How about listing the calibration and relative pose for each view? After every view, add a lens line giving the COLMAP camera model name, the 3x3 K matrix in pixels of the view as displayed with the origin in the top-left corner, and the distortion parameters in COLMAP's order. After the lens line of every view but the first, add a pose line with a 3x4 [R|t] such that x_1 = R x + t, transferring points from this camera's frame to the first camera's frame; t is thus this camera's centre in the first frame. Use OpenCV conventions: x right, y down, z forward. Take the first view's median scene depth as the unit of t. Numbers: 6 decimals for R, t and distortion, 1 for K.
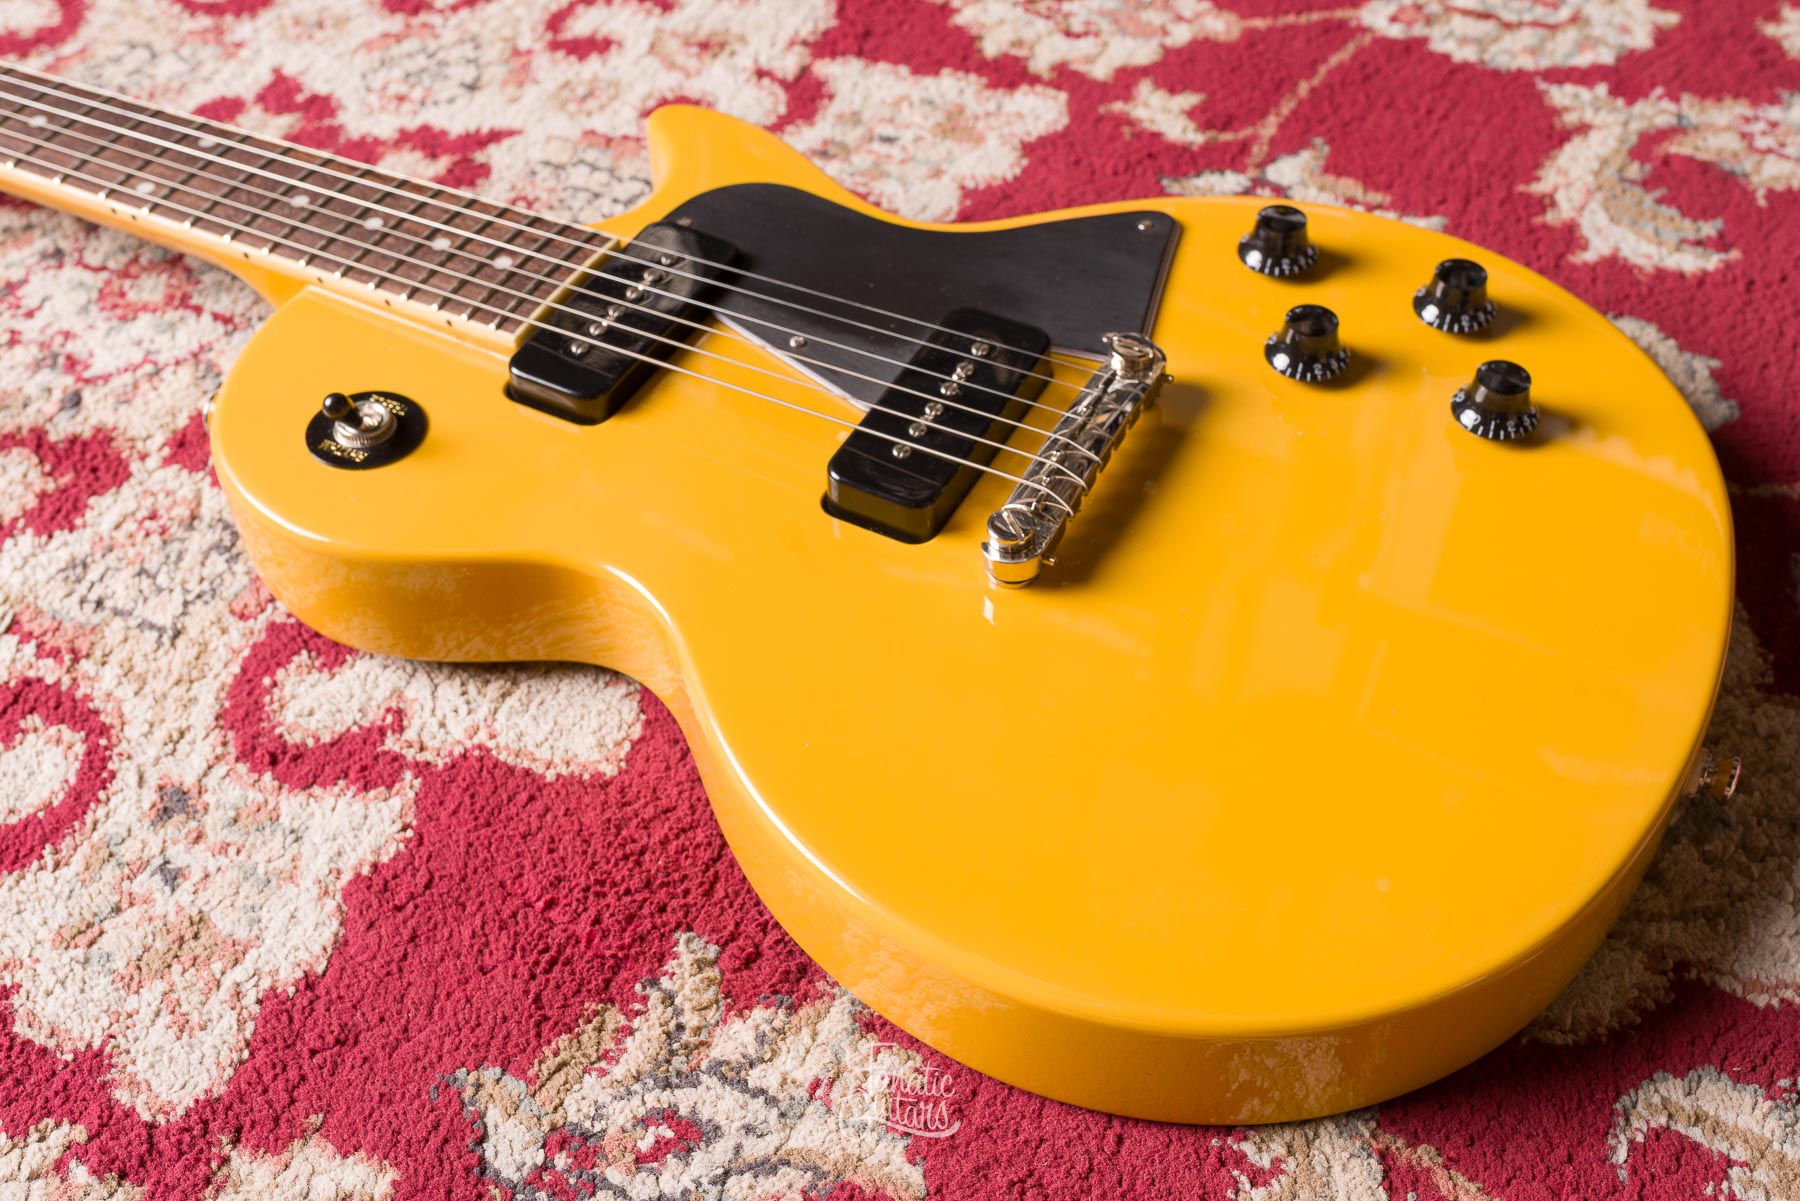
lens RADIAL K [[1973.4, 0, 1006.2], [0, 1973.4, 626.6], [0, 0, 1]] dist [-0.000833, 0.004033]
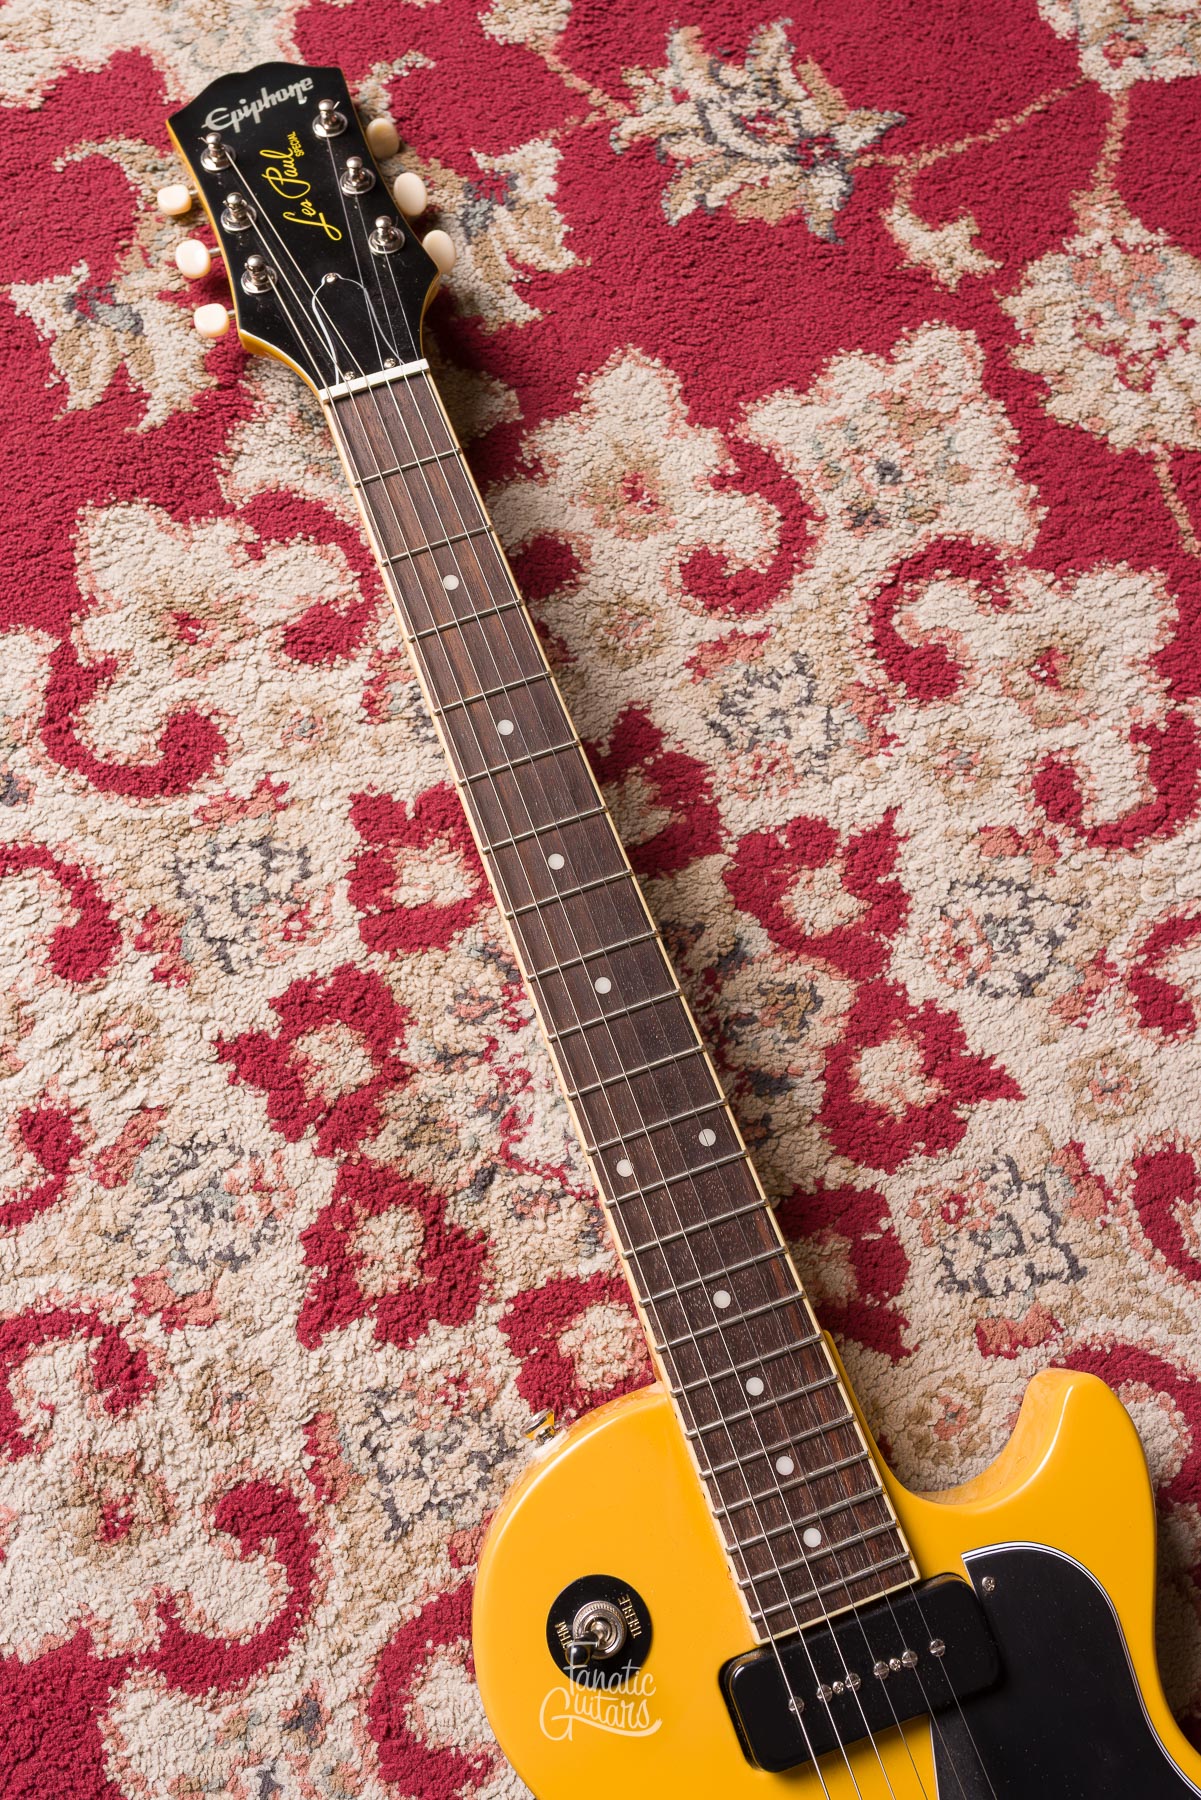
lens RADIAL K [[1888.3, 0, 555.9], [0, 1888.3, 823.0], [0, 0, 1]] dist [0.002380, -0.007866]
pose [[0.718314, 0.679506, -0.149320, -0.486195], [-0.528933, 0.672808, 0.517261, -0.933153], [0.451945, -0.292575, 0.842701, 0.221272]]
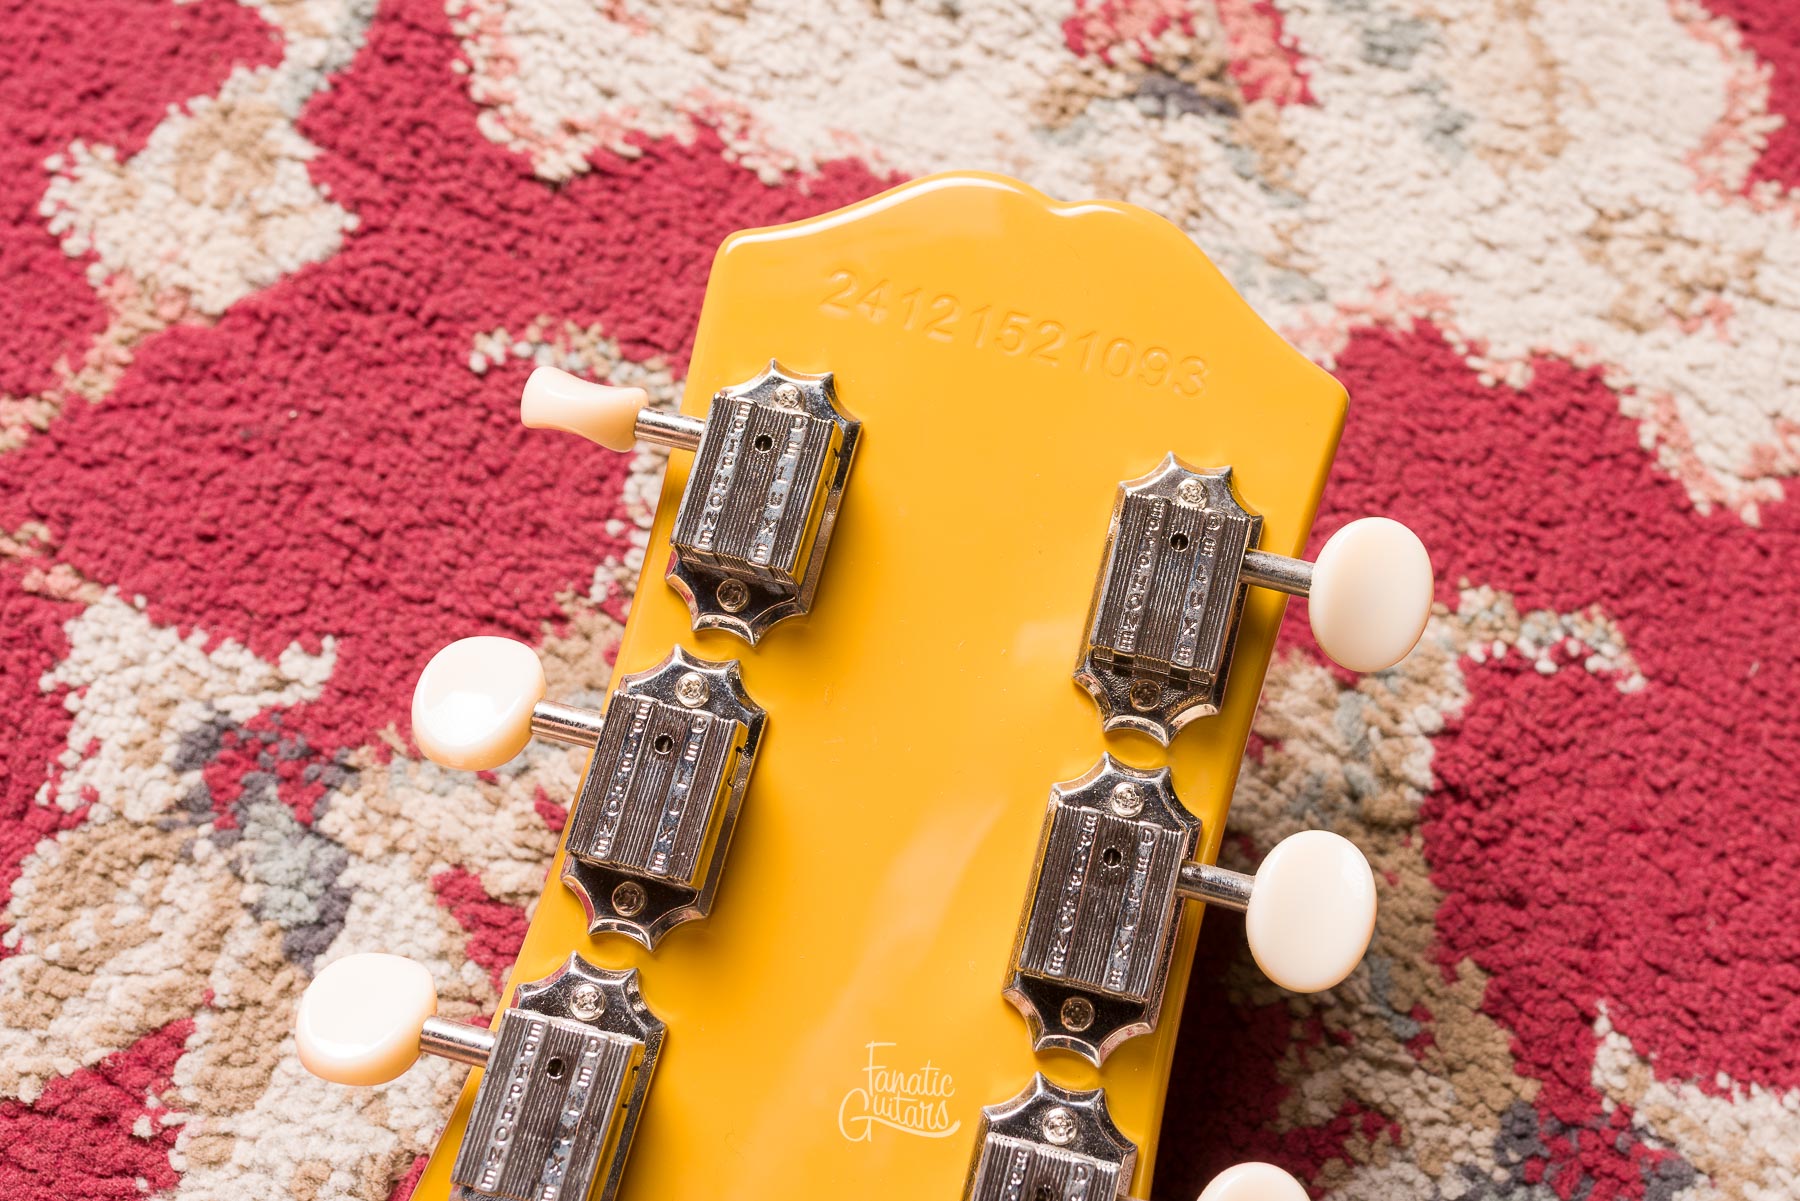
lens RADIAL K [[2092.2, 0, 1068.5], [0, 2092.2, 569.2], [0, 0, 1]] dist [0.004099, -0.008785]
pose [[0.196290, 0.907511, -0.371341, -1.017602], [-0.759065, 0.380370, 0.528336, -0.704403], [0.620718, 0.178165, 0.763523, 1.073055]]
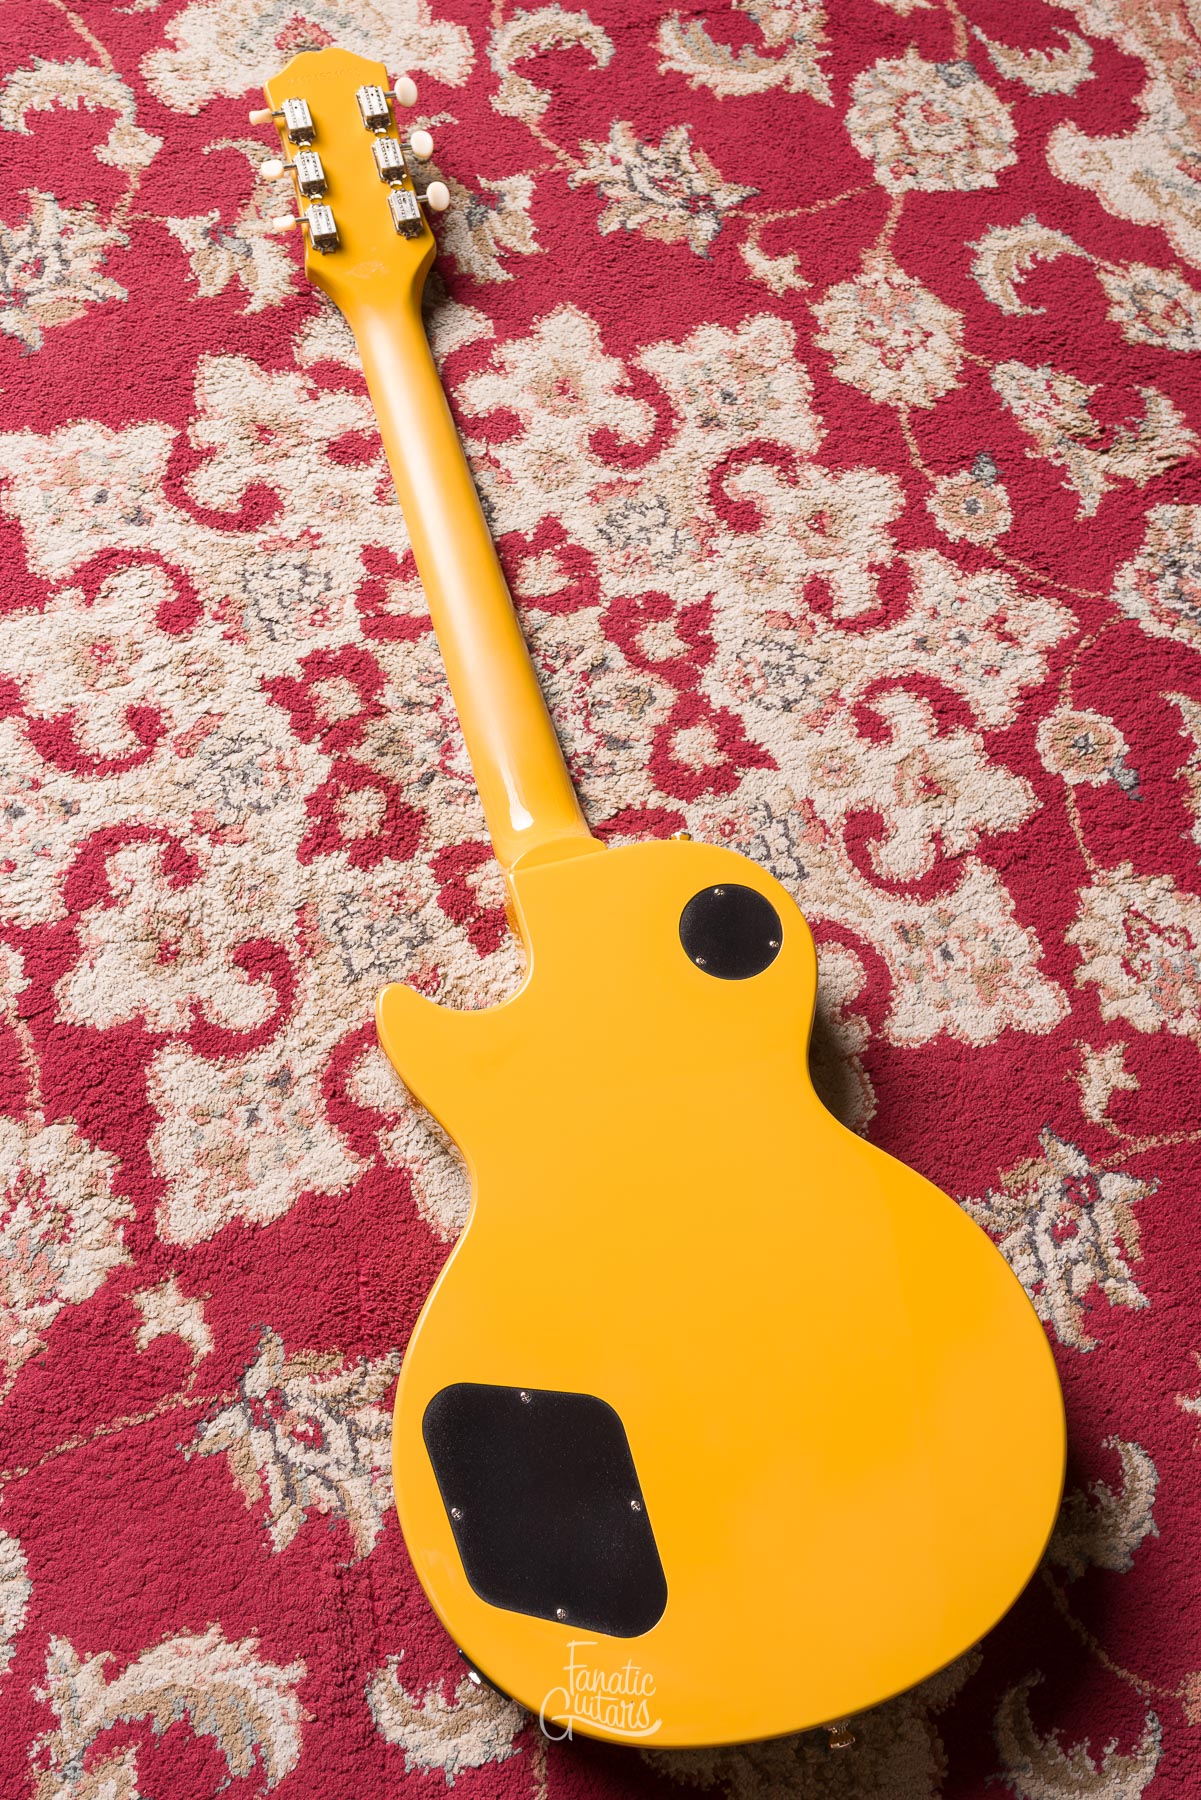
lens RADIAL K [[1898.7, 0, 594.0], [0, 1898.7, 843.9], [0, 0, 1]] dist [0.000868, -0.002165]
pose [[0.666239, 0.720573, -0.192094, -0.030827], [-0.624039, 0.679729, 0.385413, -0.909150], [0.408290, -0.136902, 0.902528, -0.475100]]
